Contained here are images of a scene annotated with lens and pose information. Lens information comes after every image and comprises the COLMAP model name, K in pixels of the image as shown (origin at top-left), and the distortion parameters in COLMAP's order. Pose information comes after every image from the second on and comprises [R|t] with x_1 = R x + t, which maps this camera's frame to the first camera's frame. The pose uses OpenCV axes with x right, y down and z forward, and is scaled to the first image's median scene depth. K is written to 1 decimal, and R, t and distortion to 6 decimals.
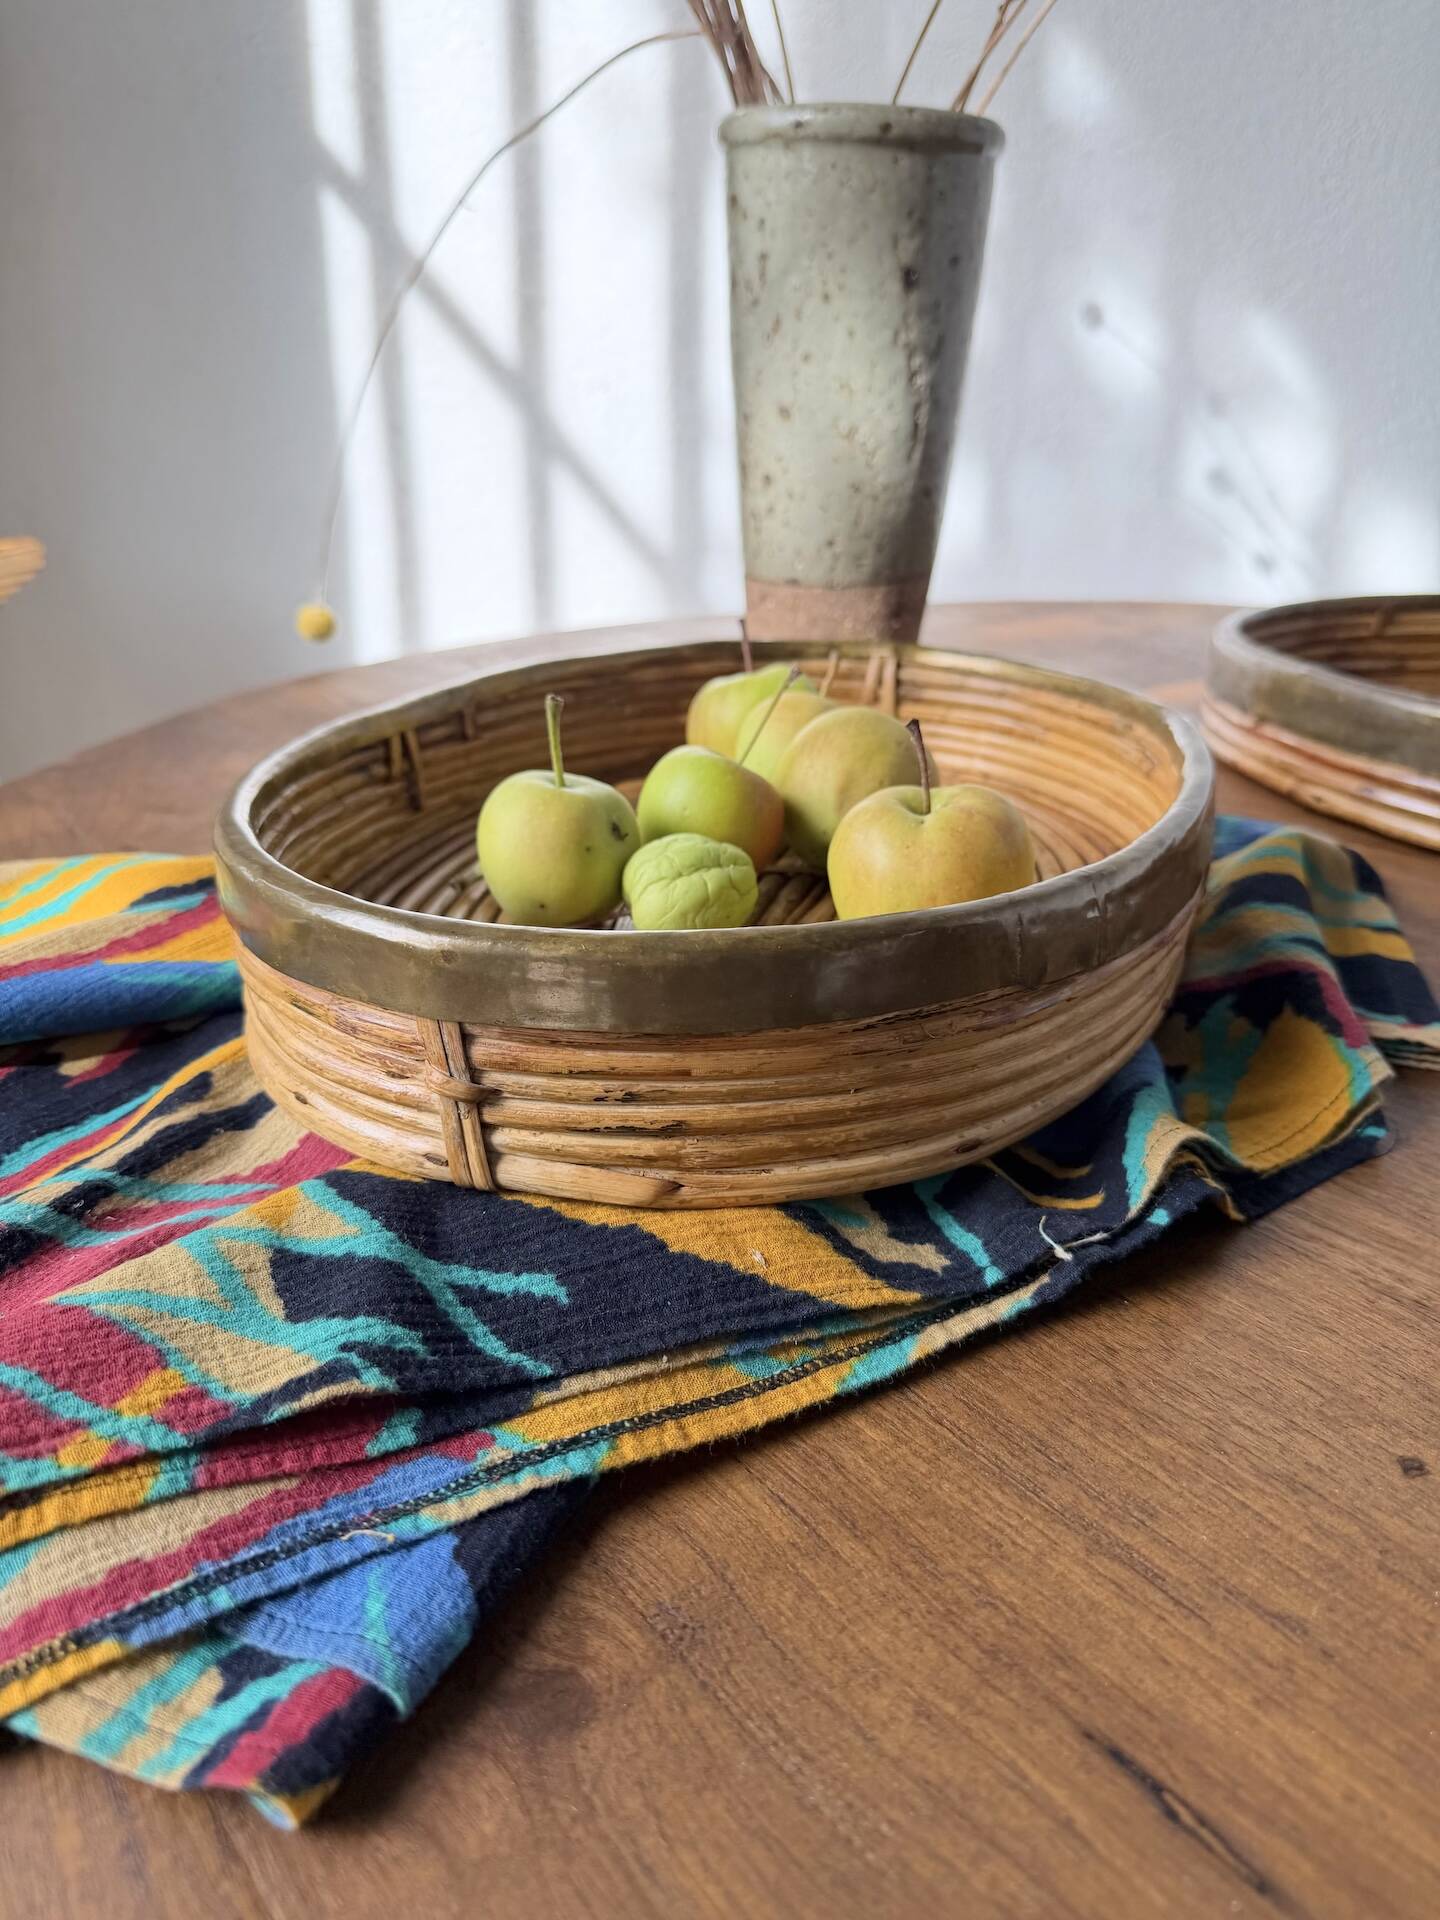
lens RADIAL K [[1375.9, 0, 706.3], [0, 1375.9, 989.6], [0, 0, 1]] dist [0.026047, -0.050687]
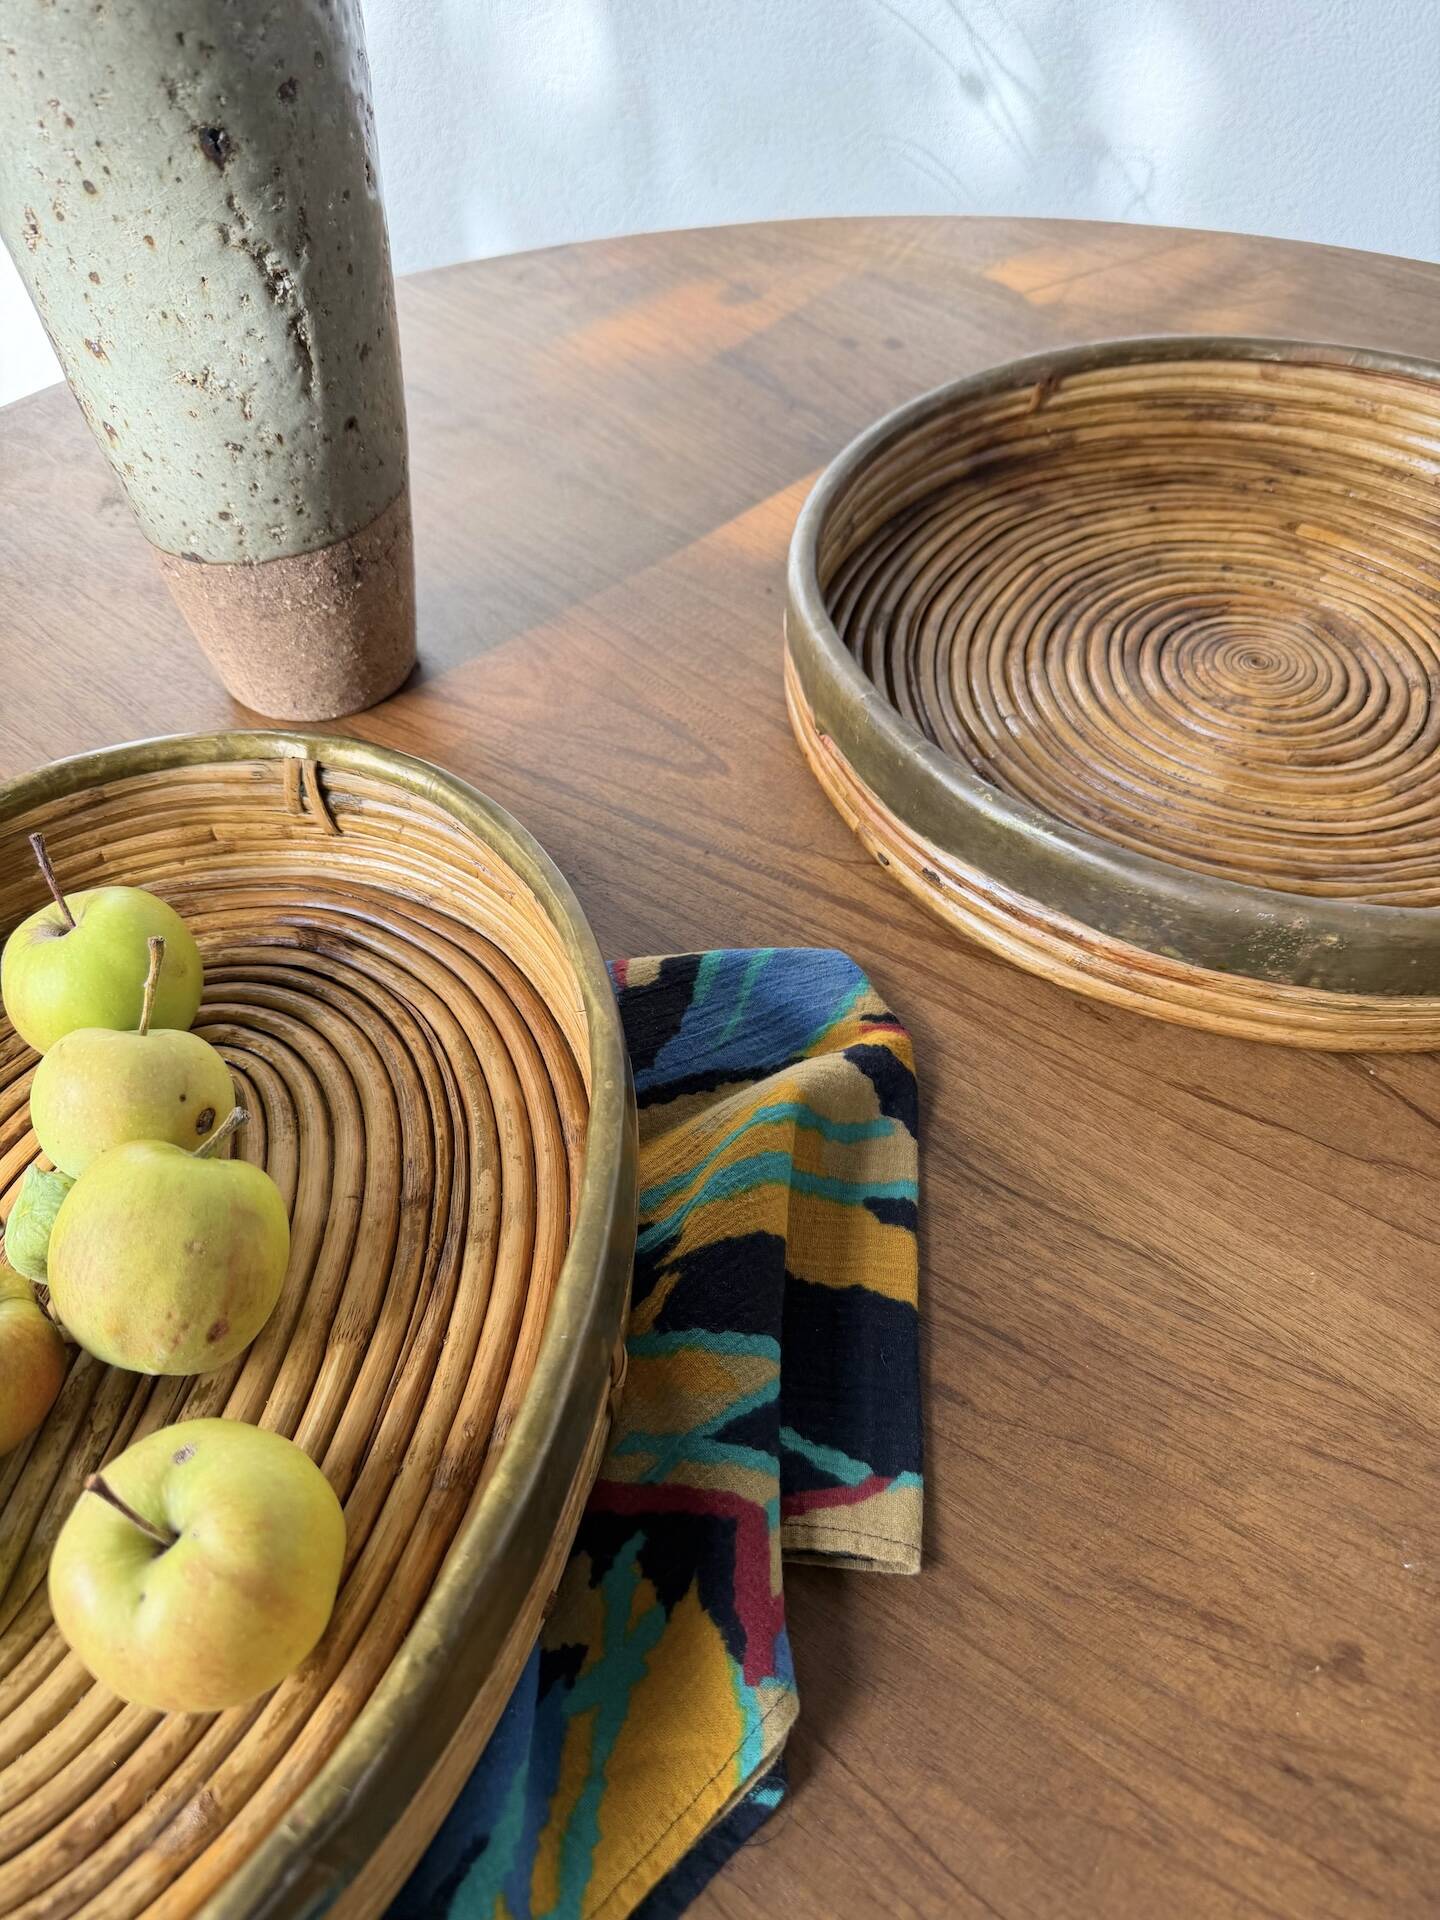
lens RADIAL K [[1375.9, 0, 716.8], [0, 1375.9, 962.8], [0, 0, 1]] dist [0.026047, -0.050687]
pose [[0.986291, -0.140123, 0.087157, 0.600822], [0.092275, 0.906190, 0.412680, -0.947727], [-0.136807, -0.398980, 0.906697, 0.589839]]
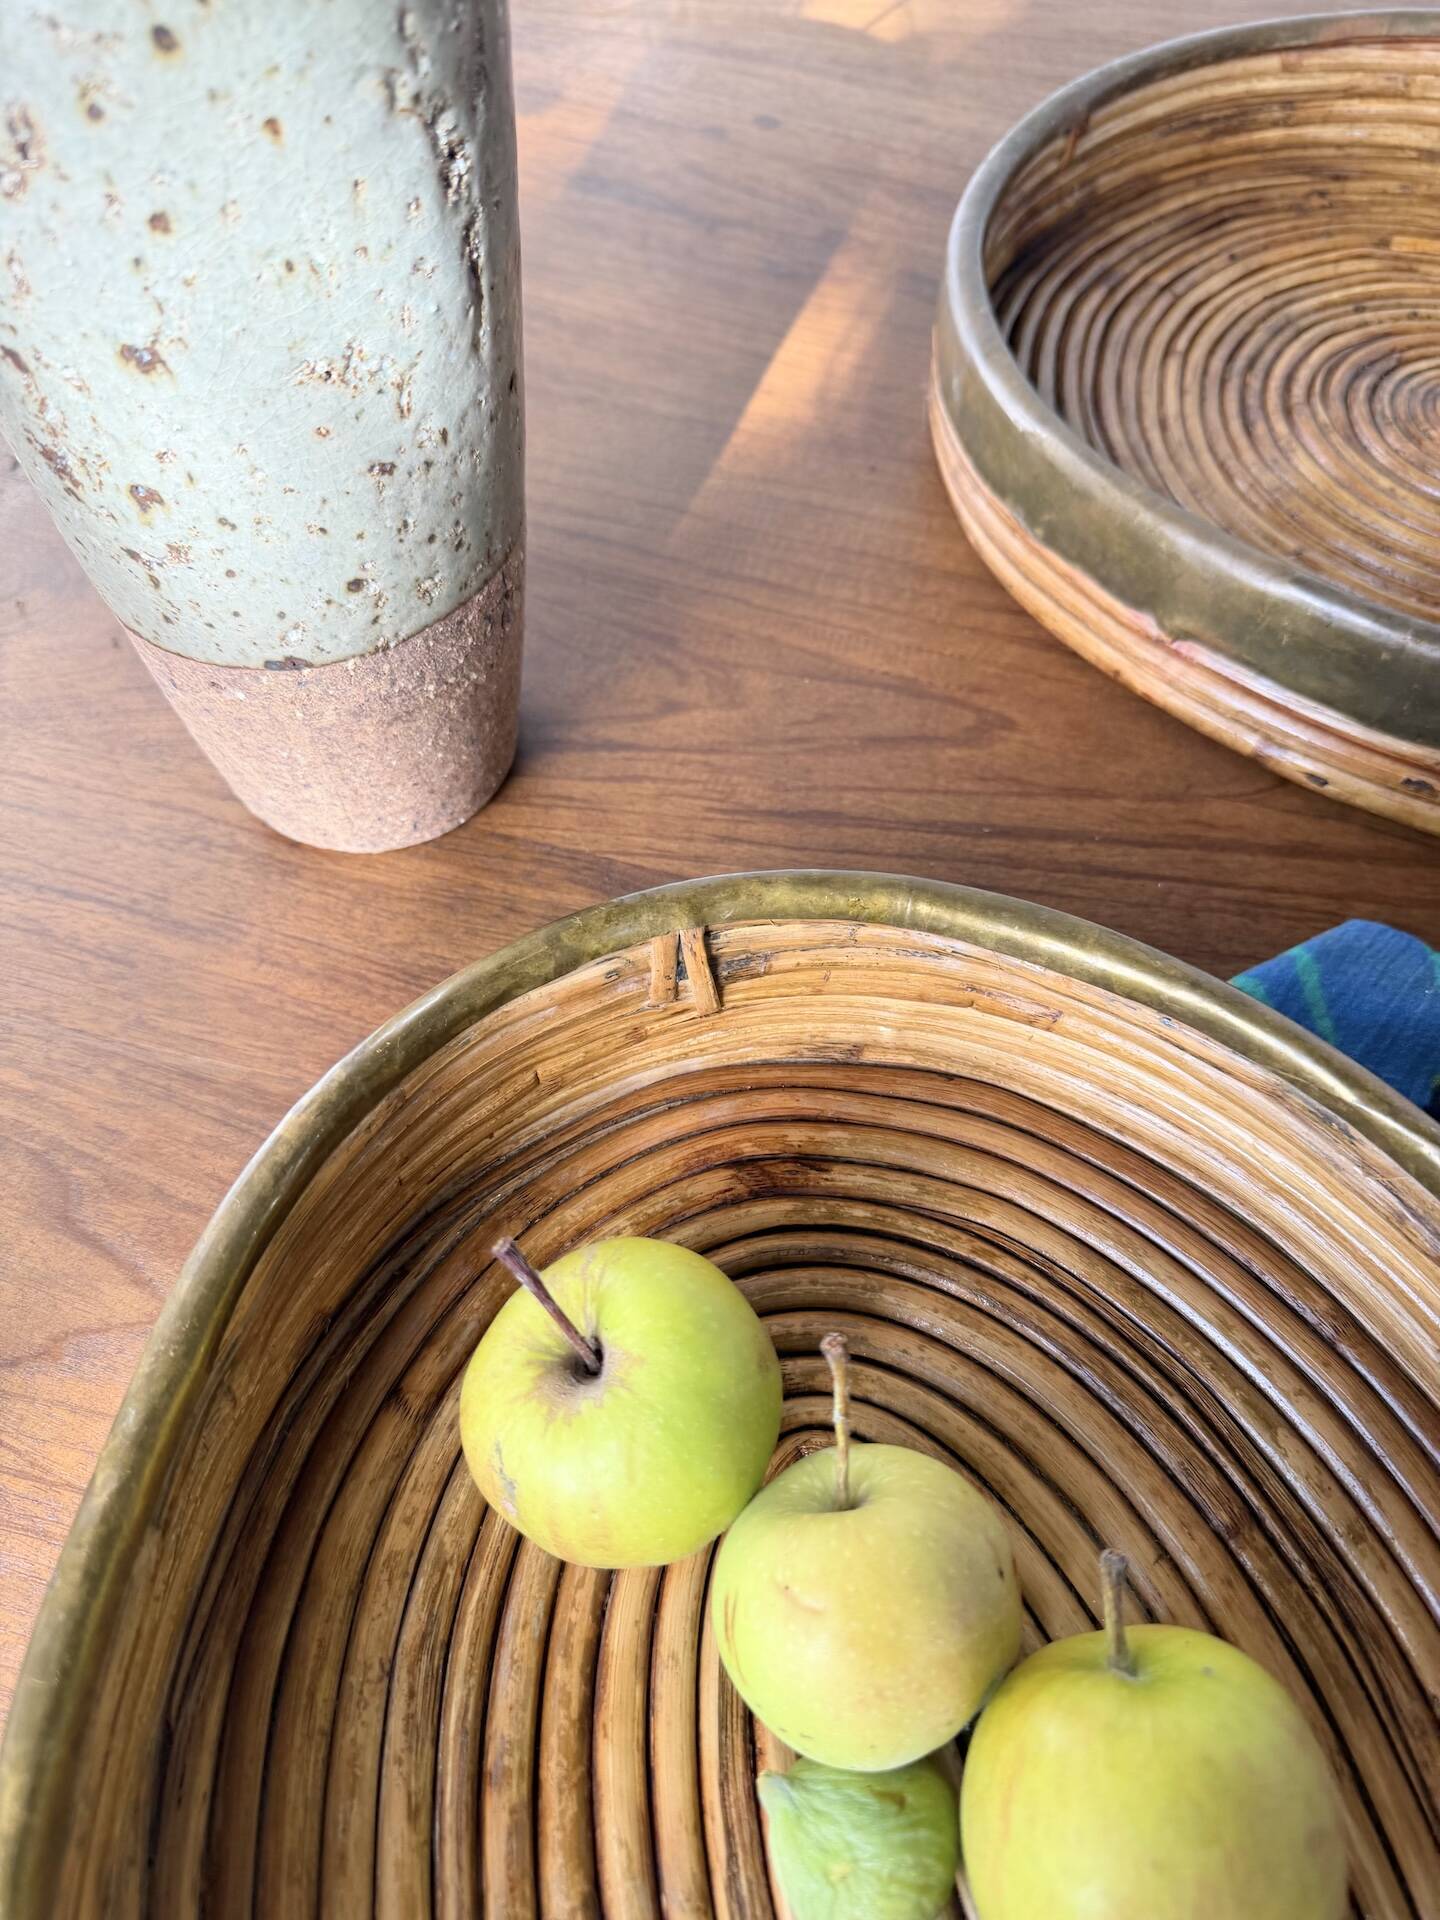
lens RADIAL K [[1375.9, 0, 701.2], [0, 1375.9, 942.7], [0, 0, 1]] dist [0.026047, -0.050687]
pose [[0.828066, -0.472641, 0.301526, -0.008893], [0.254644, 0.796237, 0.548783, -1.093088], [-0.499463, -0.377647, 0.779692, 1.411660]]
